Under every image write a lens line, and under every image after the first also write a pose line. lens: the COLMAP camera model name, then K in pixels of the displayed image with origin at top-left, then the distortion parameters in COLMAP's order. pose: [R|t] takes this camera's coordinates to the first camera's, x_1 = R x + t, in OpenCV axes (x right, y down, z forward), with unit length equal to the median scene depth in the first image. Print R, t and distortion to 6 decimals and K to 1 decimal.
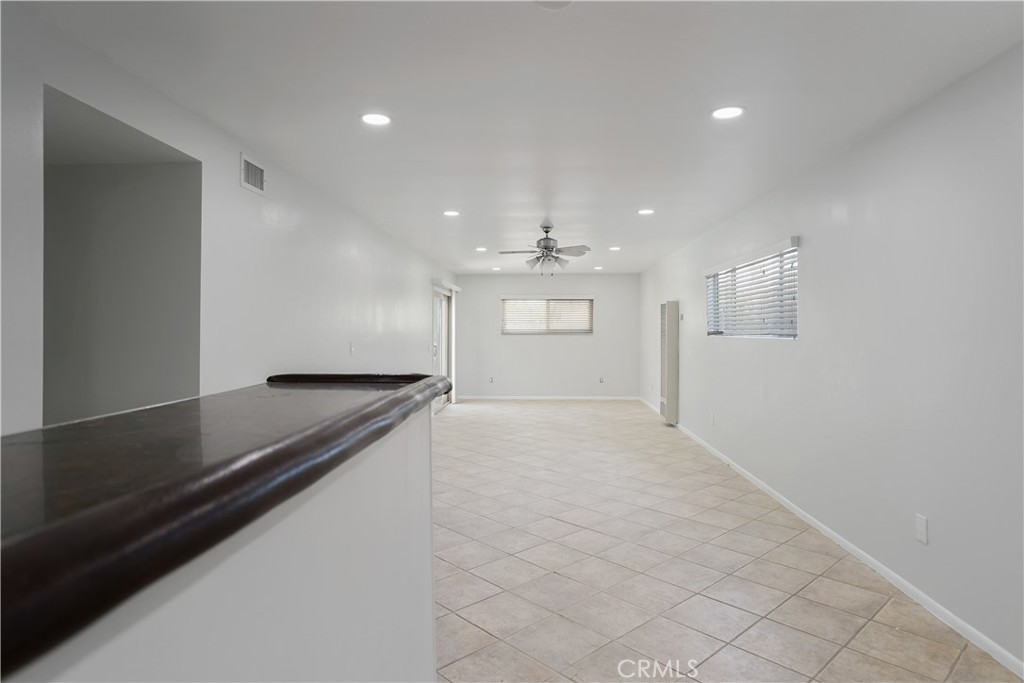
lens RADIAL K [[562.6, 0, 511.1], [0, 562.6, 332.1], [0, 0, 1]] dist [-0.025319, 0.011282]
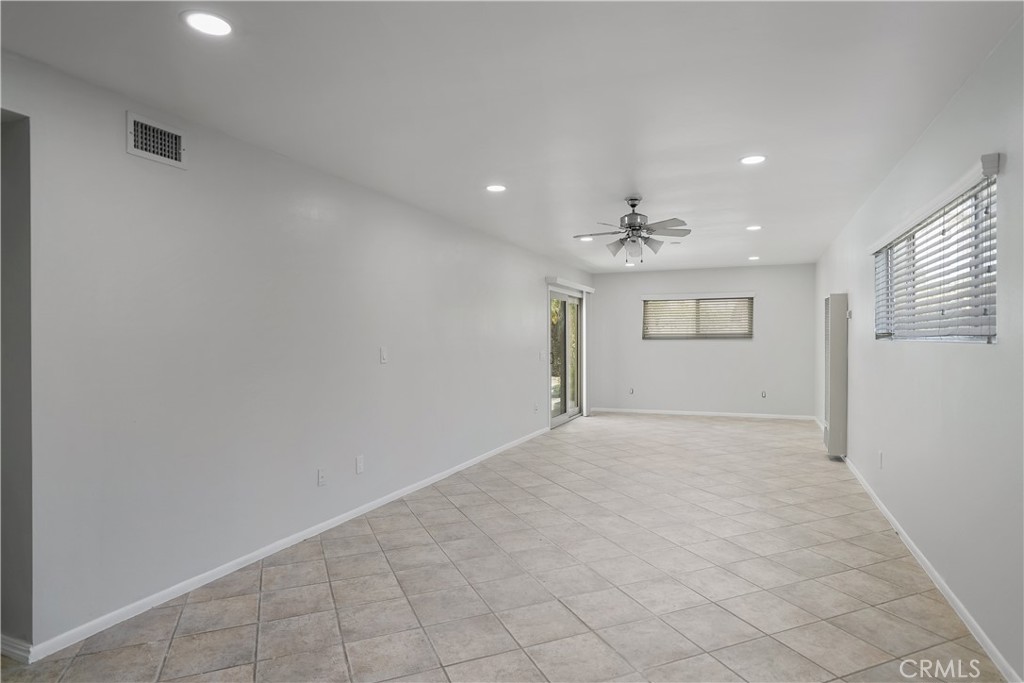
lens RADIAL K [[562.6, 0, 509.5], [0, 562.6, 348.1], [0, 0, 1]] dist [-0.025319, 0.011282]
pose [[0.947148, 0.000614, -0.320797, 0.149106], [0.004685, 0.999865, 0.015746, 0.004538], [0.320763, -0.016417, 0.947017, 0.209378]]
